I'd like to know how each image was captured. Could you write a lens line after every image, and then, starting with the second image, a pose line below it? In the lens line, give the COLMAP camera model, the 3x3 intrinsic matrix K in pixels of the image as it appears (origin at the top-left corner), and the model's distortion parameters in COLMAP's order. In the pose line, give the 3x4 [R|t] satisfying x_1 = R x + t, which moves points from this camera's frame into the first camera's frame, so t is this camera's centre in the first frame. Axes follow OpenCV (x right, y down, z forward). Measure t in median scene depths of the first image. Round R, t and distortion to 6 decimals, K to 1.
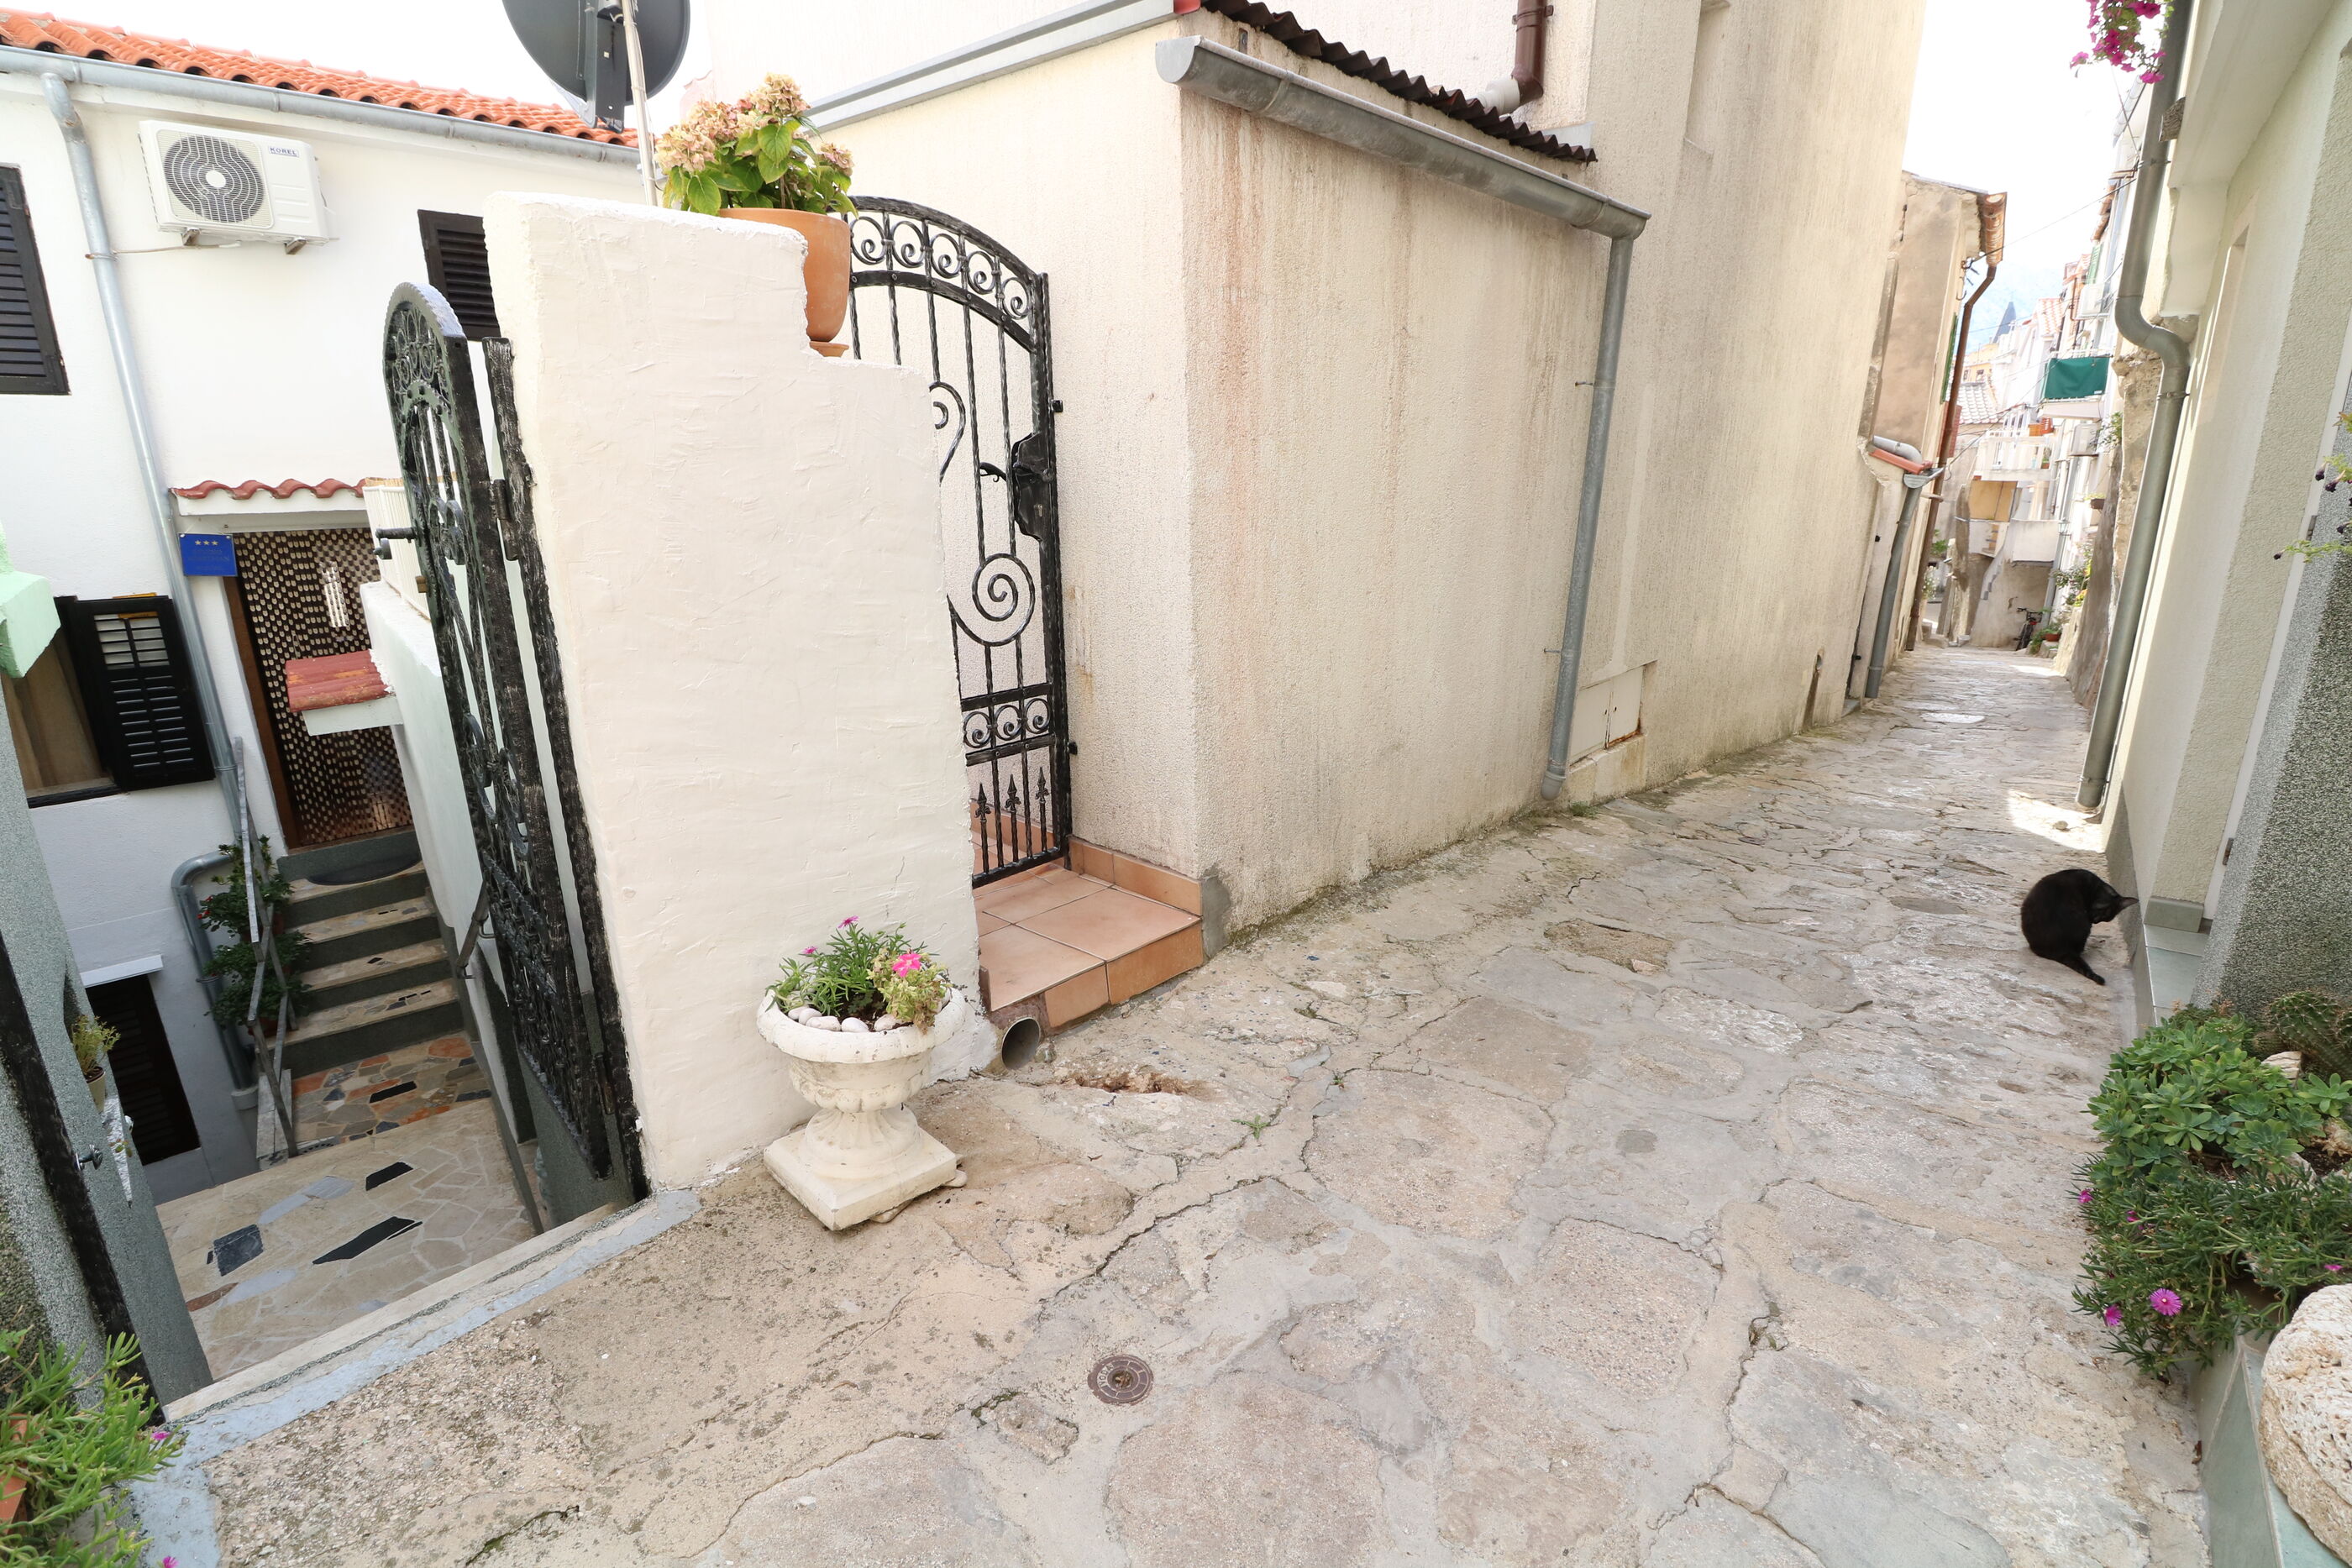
lens RADIAL K [[1090.8, 0, 1193.9], [0, 1090.8, 777.5], [0, 0, 1]] dist [-0.001124, -0.012163]
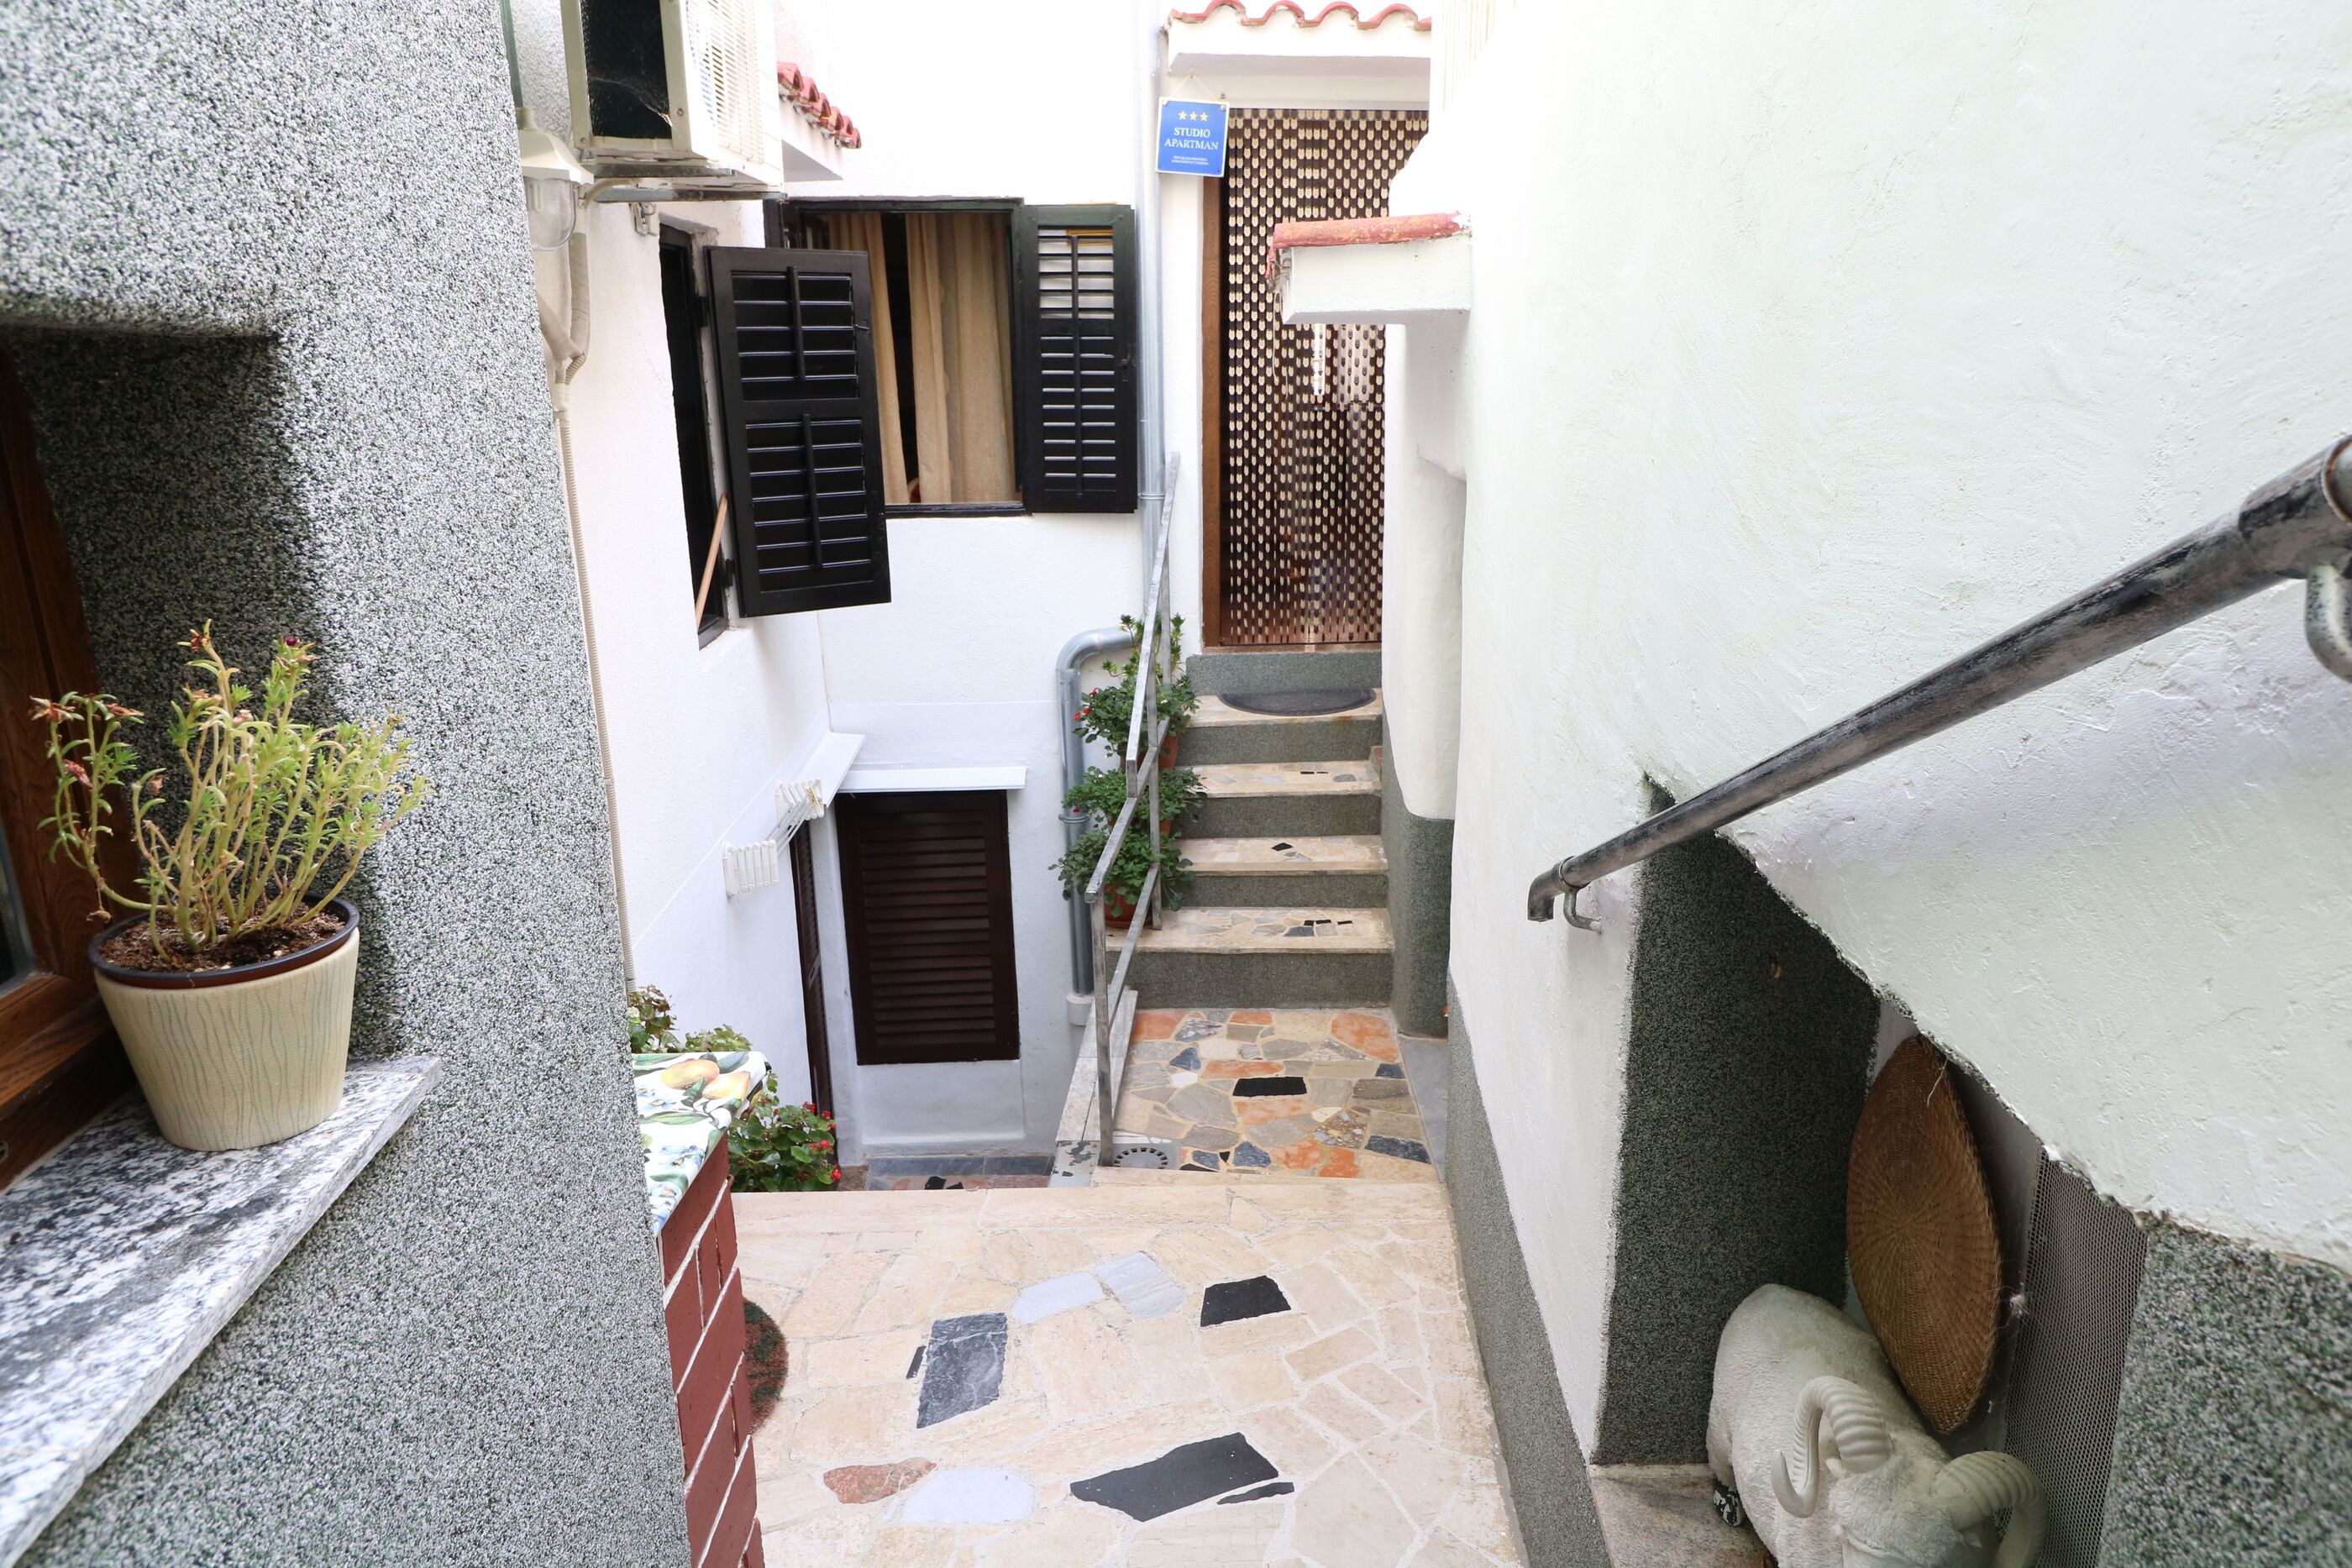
lens RADIAL K [[1520.1, 0, 1184.2], [0, 1520.1, 780.3], [0, 0, 1]] dist [-0.008169, -0.000446]
pose [[0.742633, 0.196451, -0.640237, -0.310307], [-0.184579, 0.979021, 0.086304, 0.081353], [0.643761, 0.054082, 0.763314, 0.380119]]
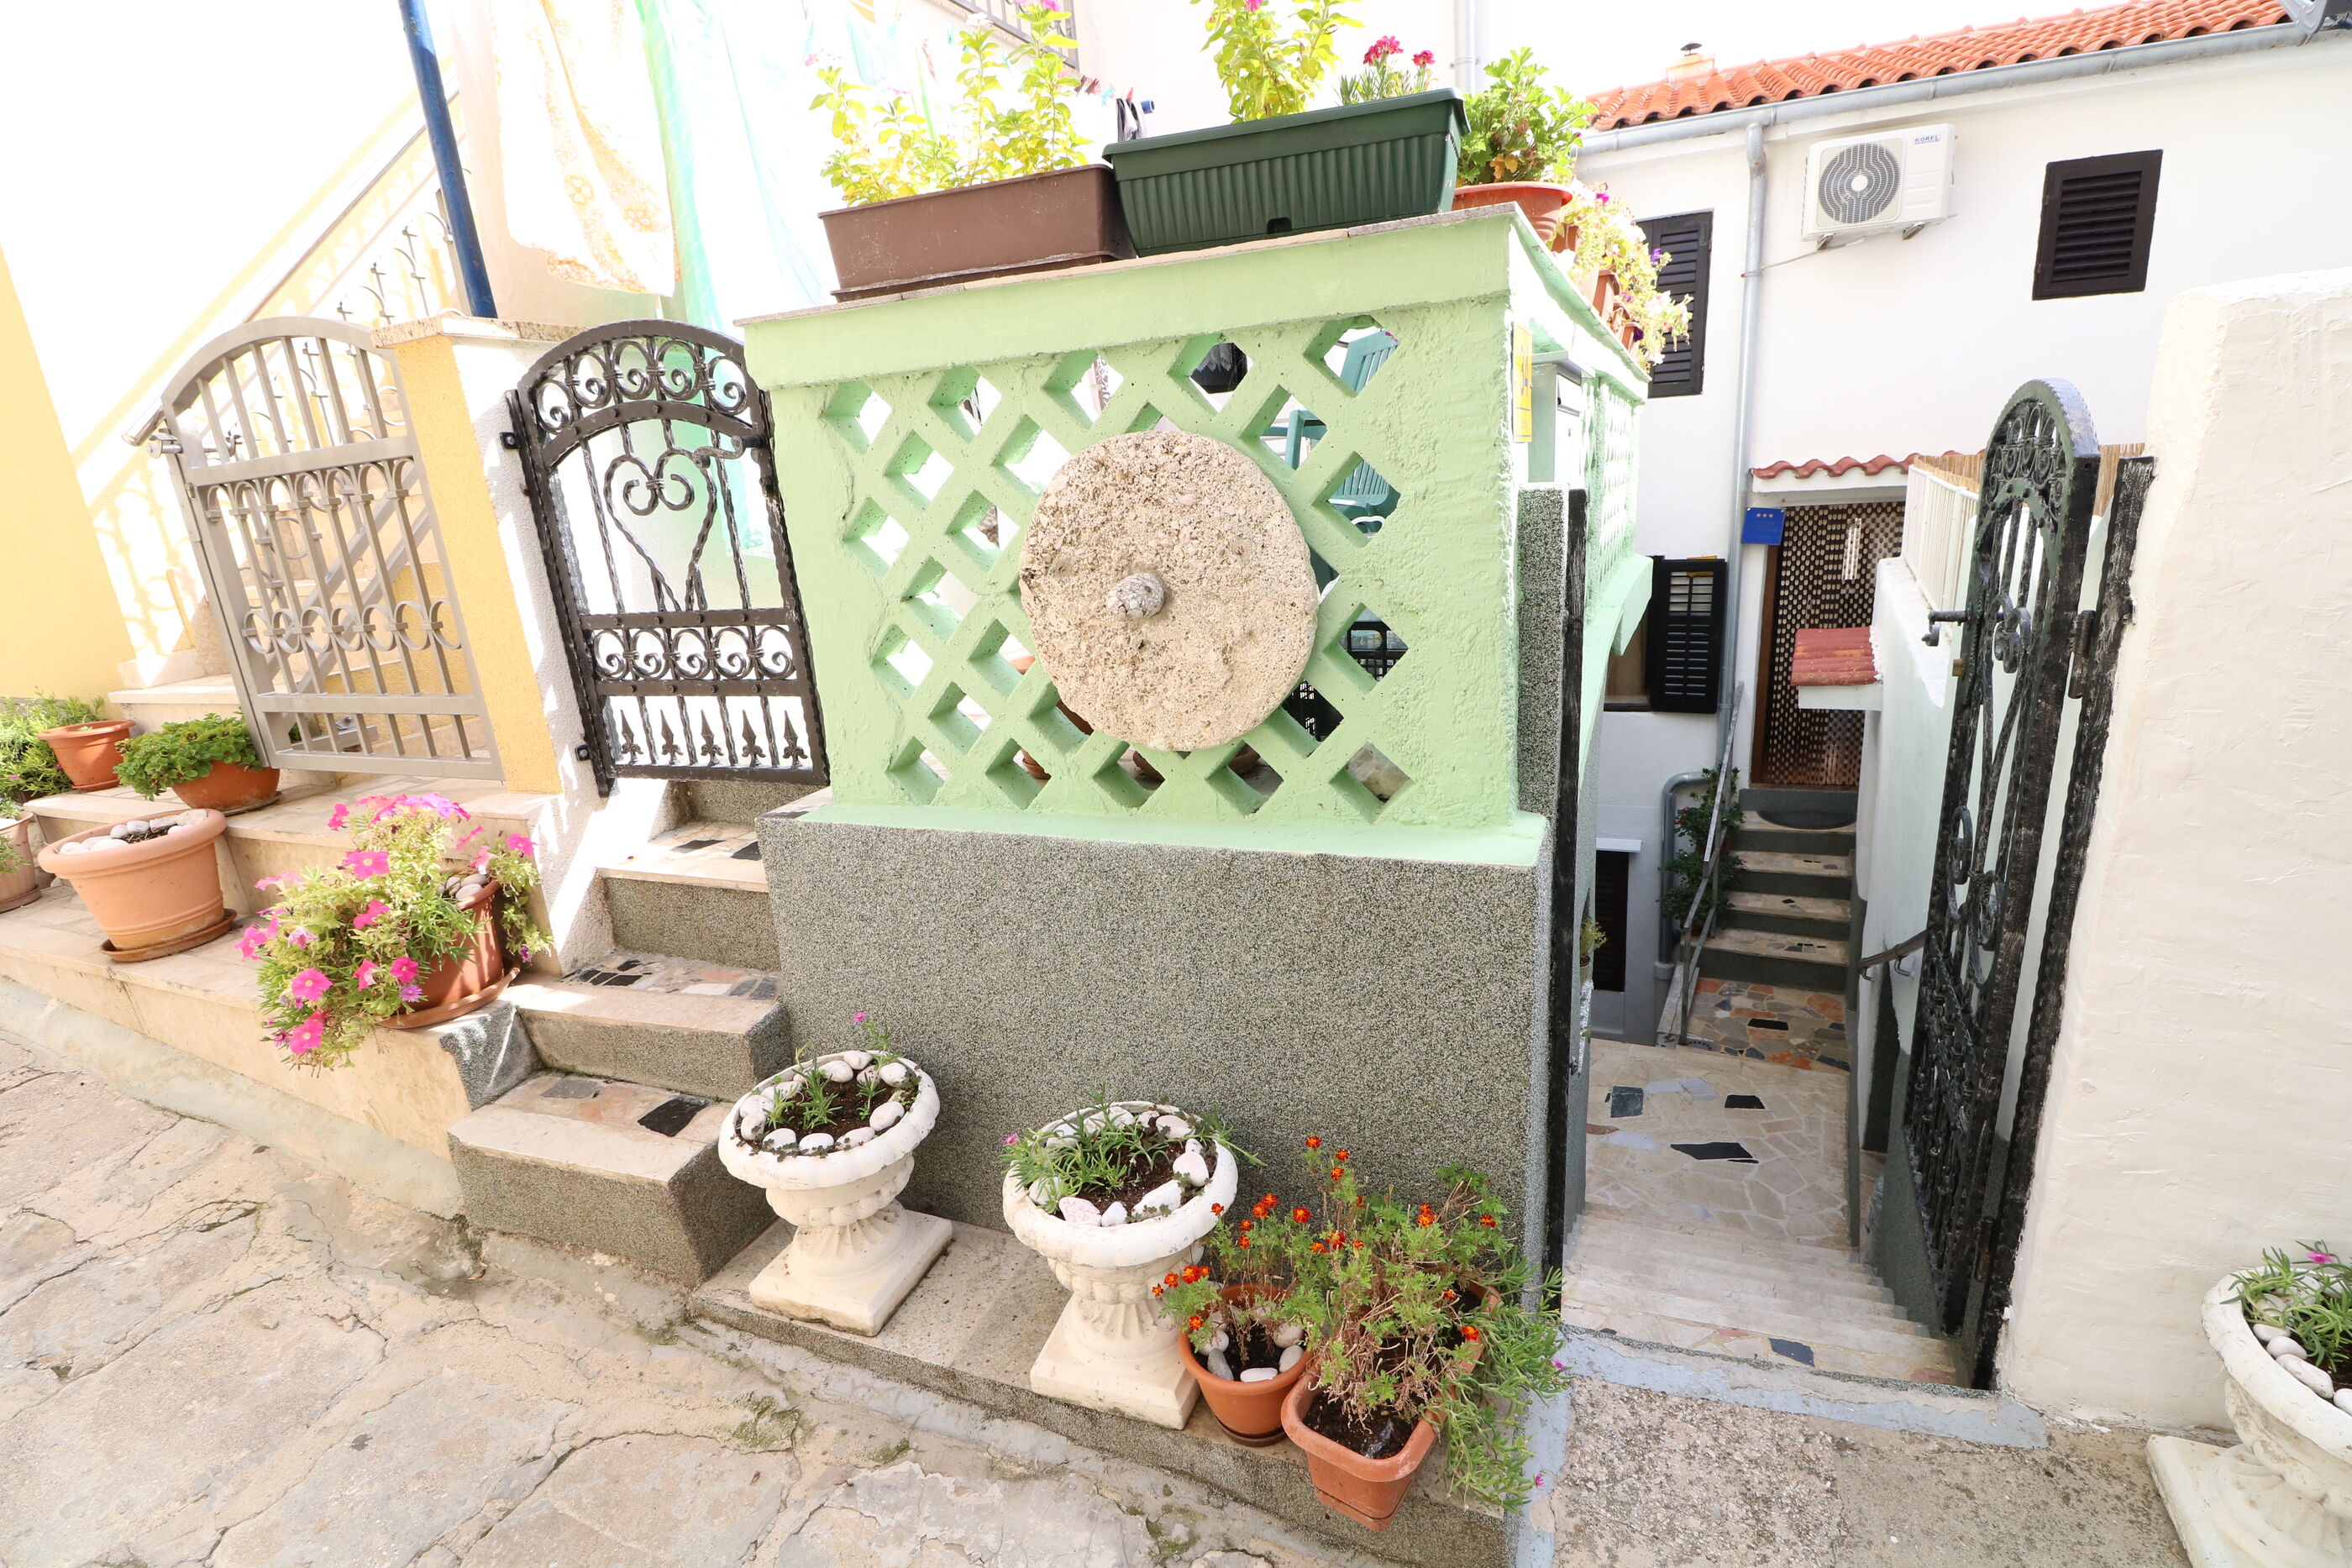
lens RADIAL K [[1090.8, 0, 1196.5], [0, 1090.8, 792.5], [0, 0, 1]] dist [-0.001124, -0.012163]
pose [[0.370929, 0.247049, -0.895198, -0.018663], [-0.186989, 0.964091, 0.188582, -0.038070], [0.909641, 0.097442, 0.403804, -0.001917]]
